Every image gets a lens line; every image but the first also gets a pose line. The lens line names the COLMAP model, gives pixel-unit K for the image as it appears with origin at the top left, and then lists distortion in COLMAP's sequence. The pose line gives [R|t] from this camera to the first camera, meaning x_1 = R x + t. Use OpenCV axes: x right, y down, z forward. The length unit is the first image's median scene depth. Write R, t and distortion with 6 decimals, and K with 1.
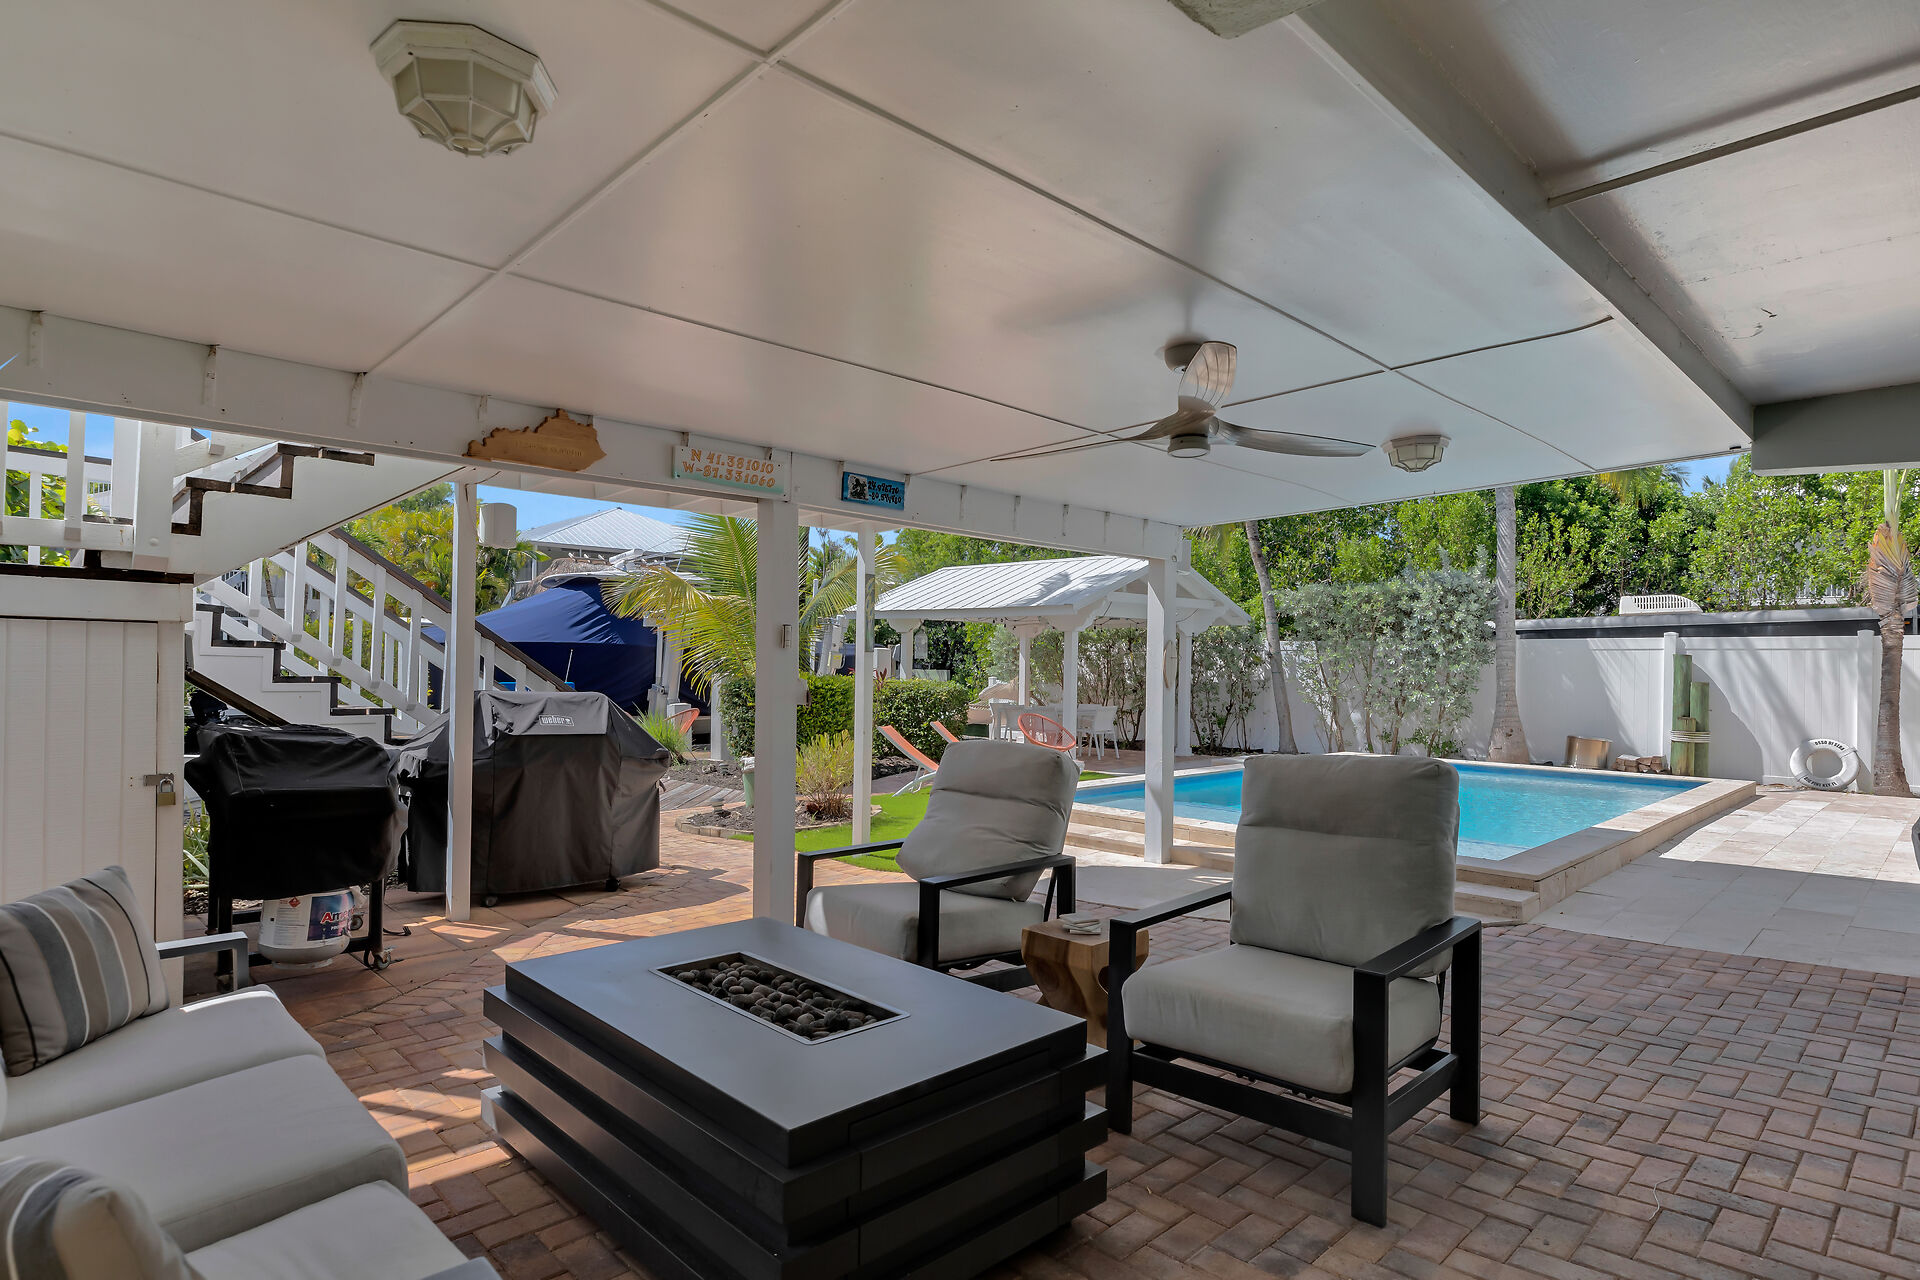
lens RADIAL K [[984.4, 0, 960.0], [0, 984.4, 640.0], [0, 0, 1]] dist [-0.005754, -0.000104]
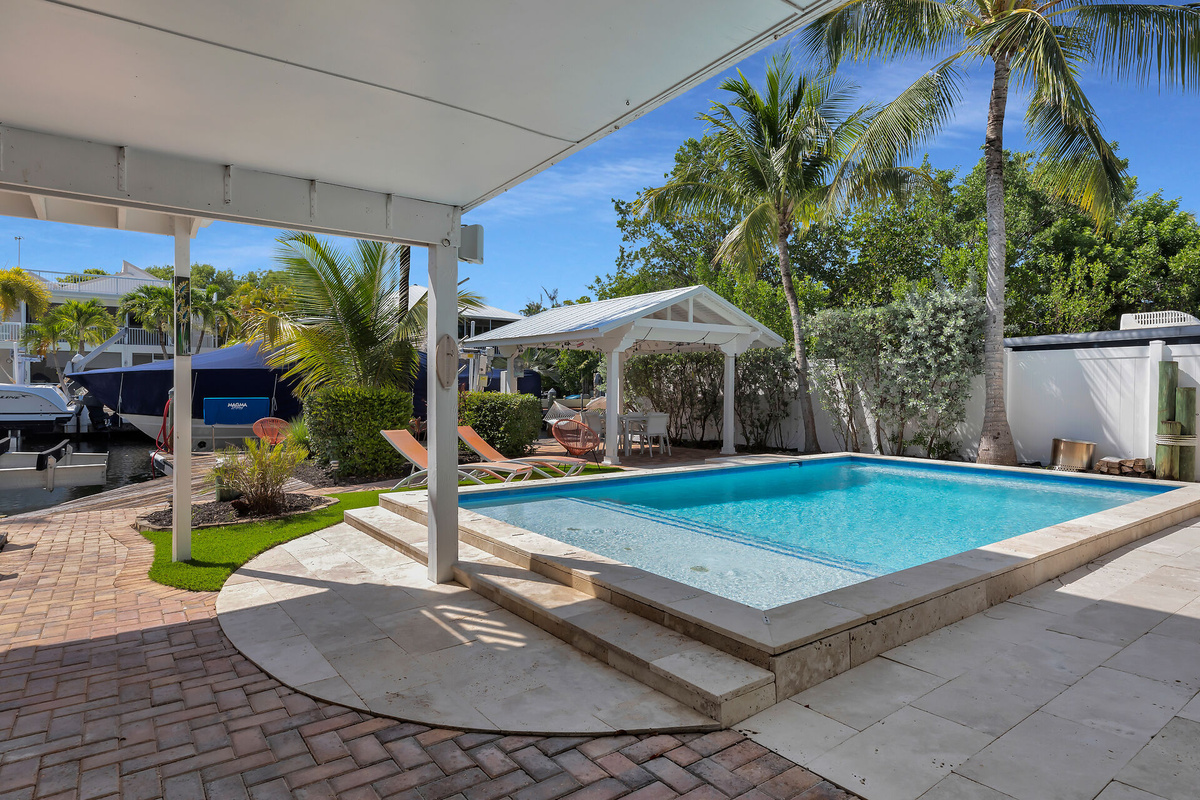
lens RADIAL K [[651.4, 0, 593.6], [0, 651.4, 368.1], [0, 0, 1]] dist [0.002515, 0.001765]
pose [[0.990156, -0.013399, -0.139326, 0.204737], [0.012292, 0.999886, -0.008801, 0.018481], [0.139428, 0.007002, 0.990207, 0.204160]]
